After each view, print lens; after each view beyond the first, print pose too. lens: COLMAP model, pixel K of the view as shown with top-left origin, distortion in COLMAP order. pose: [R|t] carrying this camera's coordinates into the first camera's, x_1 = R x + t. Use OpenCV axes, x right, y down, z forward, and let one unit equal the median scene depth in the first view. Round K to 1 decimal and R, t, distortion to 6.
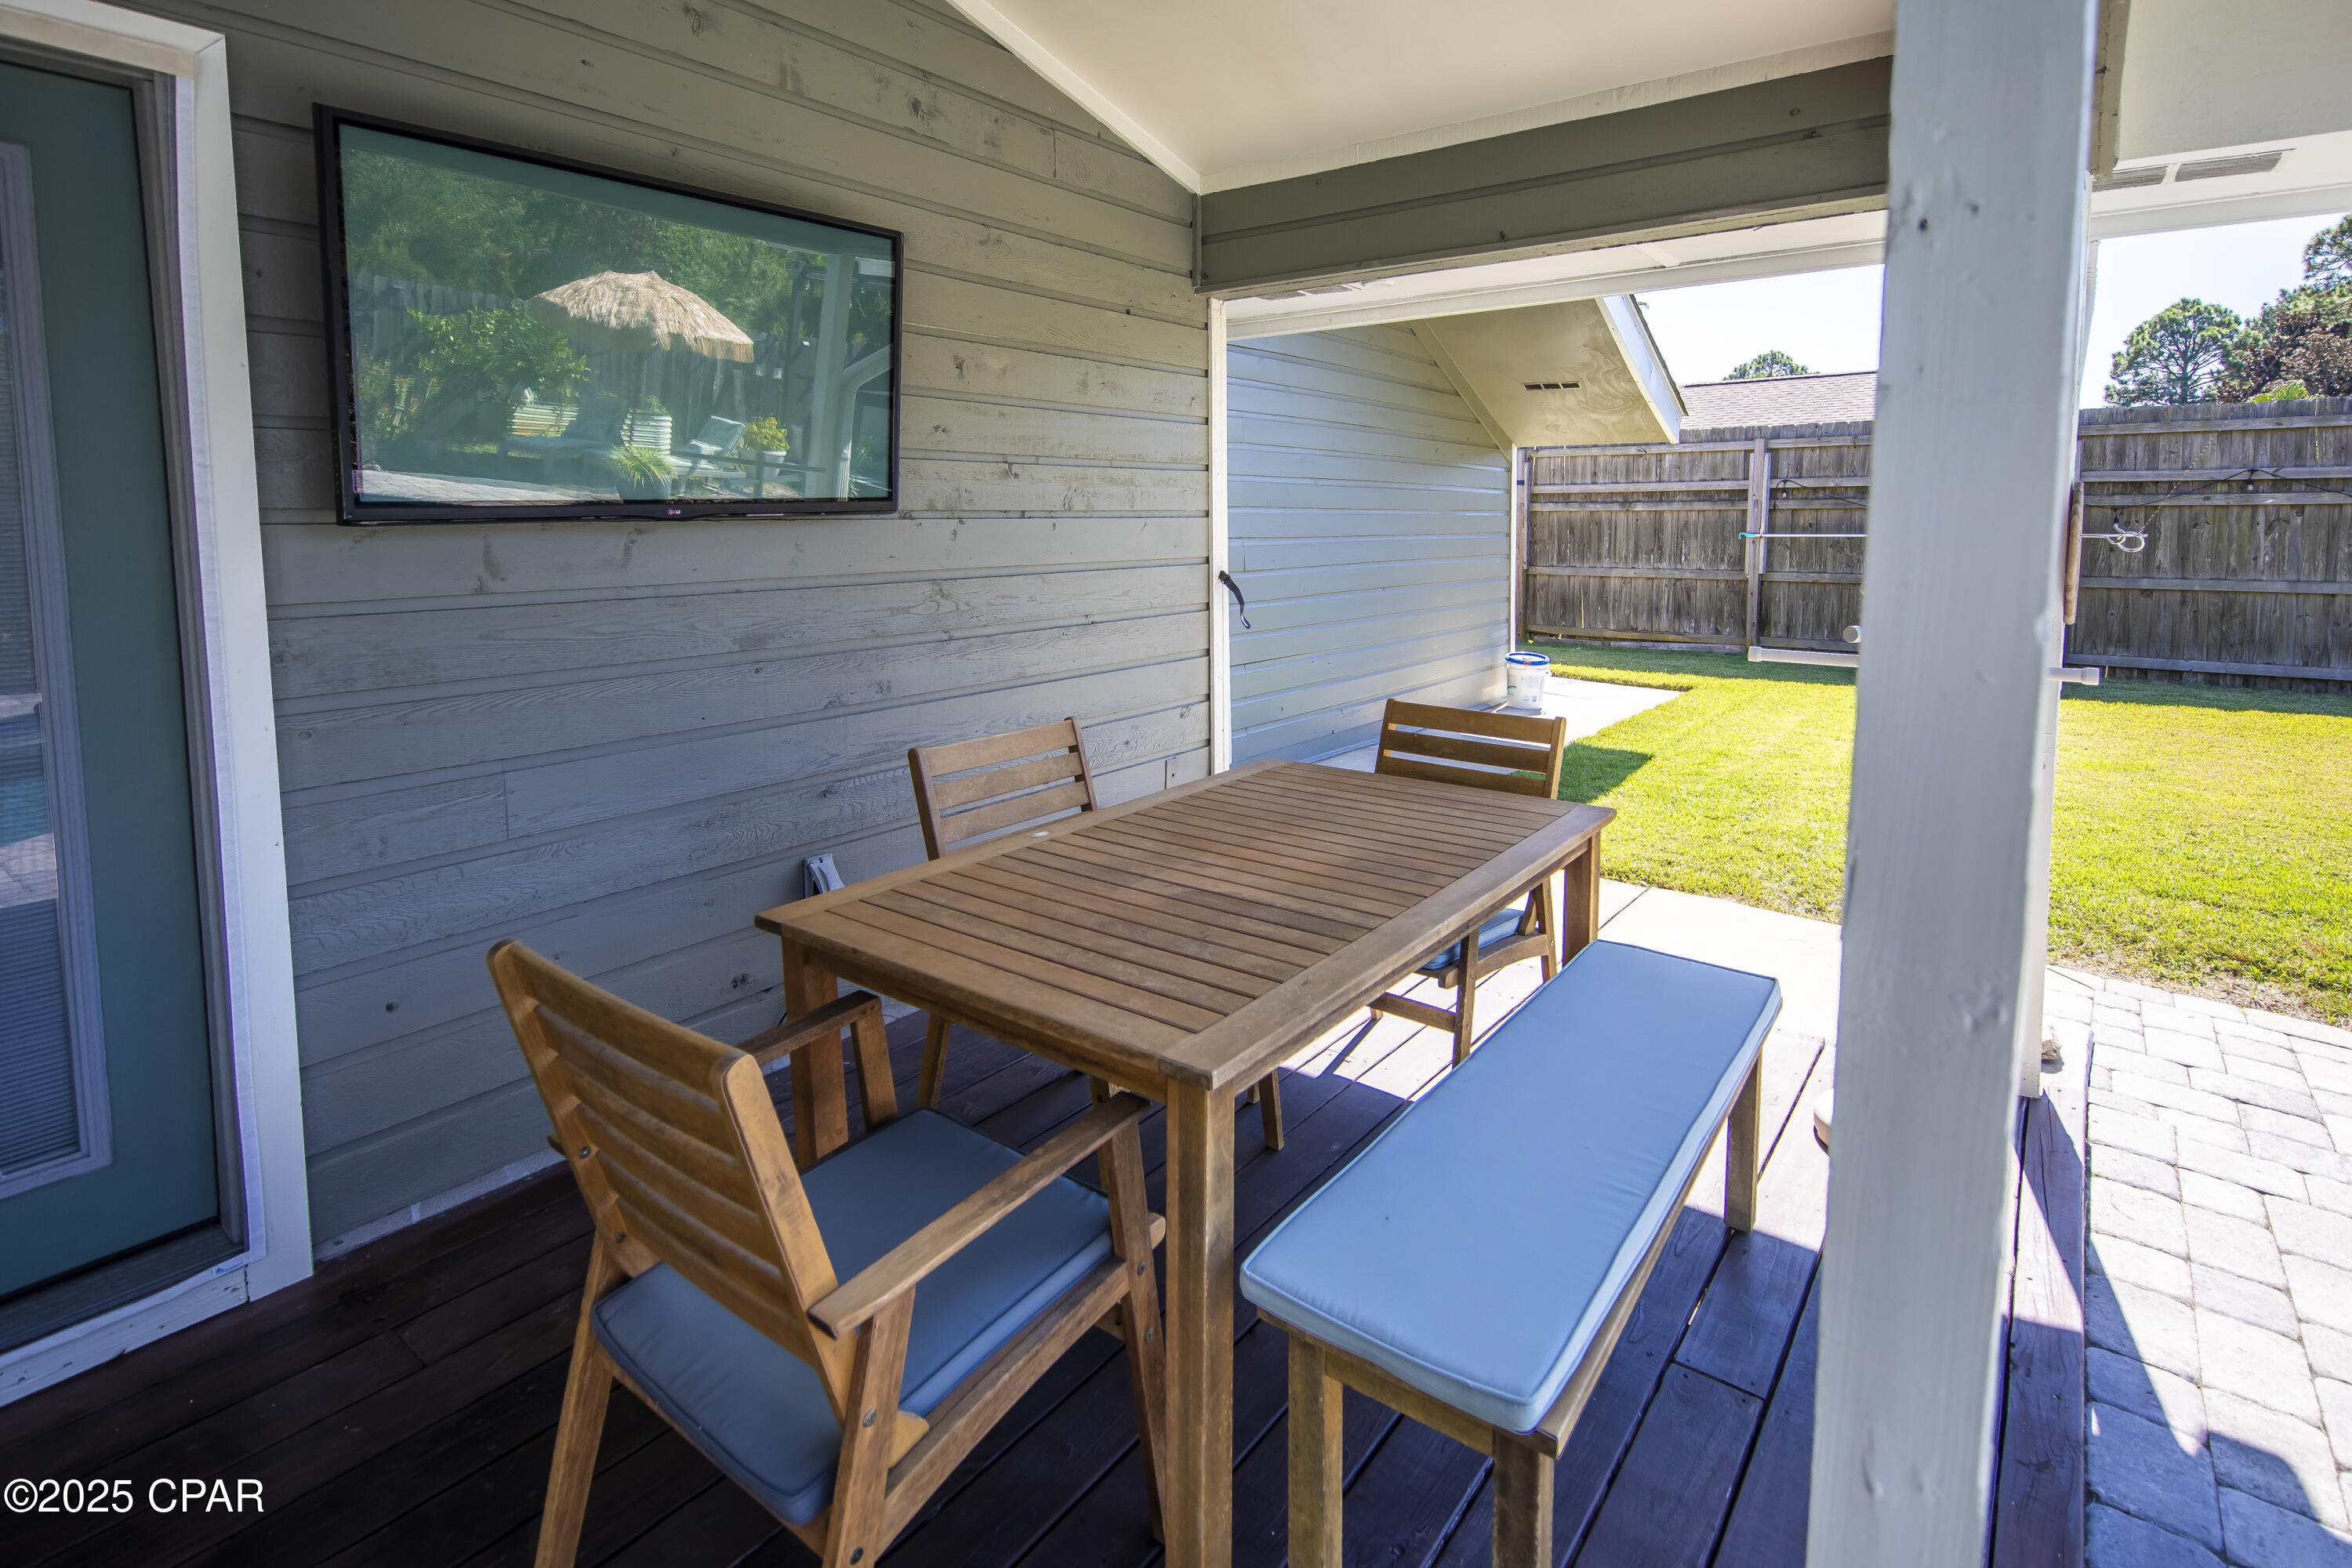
lens RADIAL K [[1145.6, 0, 1213.6], [0, 1145.6, 625.2], [0, 0, 1]] dist [0.005294, -0.000313]
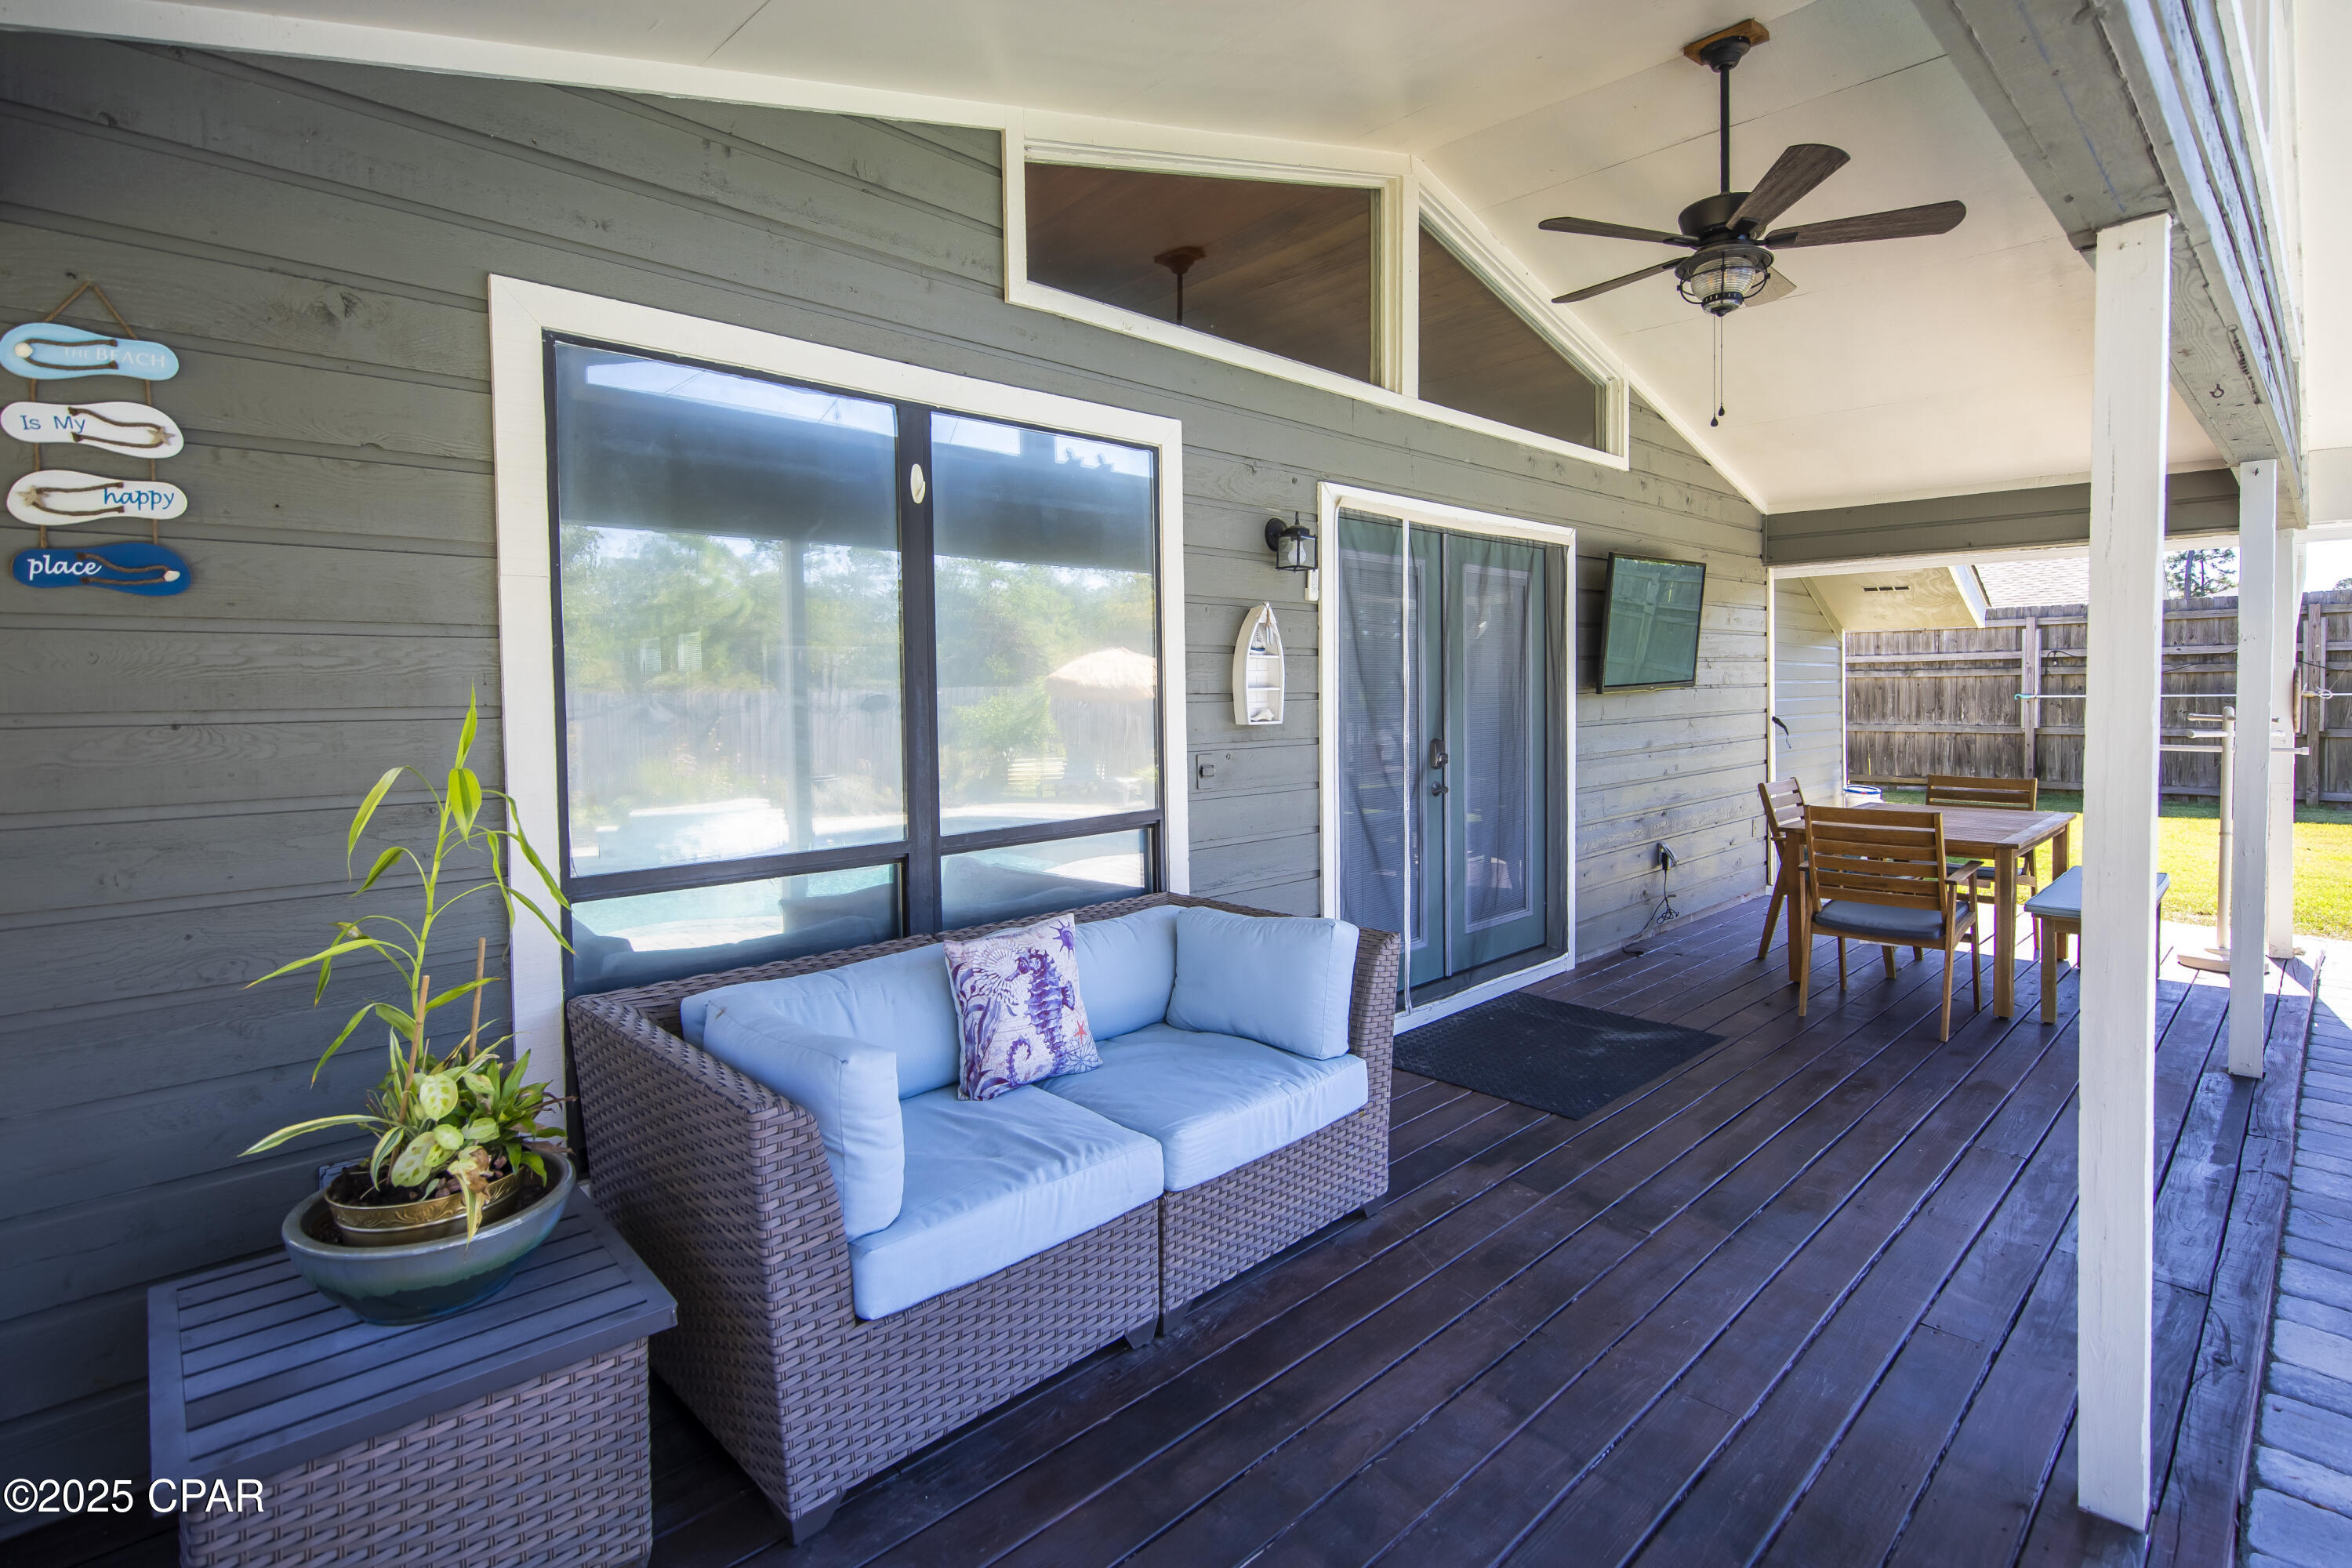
lens RADIAL K [[1145.6, 0, 1206.3], [0, 1145.6, 717.4], [0, 0, 1]] dist [0.005294, -0.000313]
pose [[0.990143, -0.006367, -0.139919, -0.217879], [-0.002995, 0.997776, -0.066596, 0.027075], [0.140032, 0.066359, 0.987921, -0.316298]]
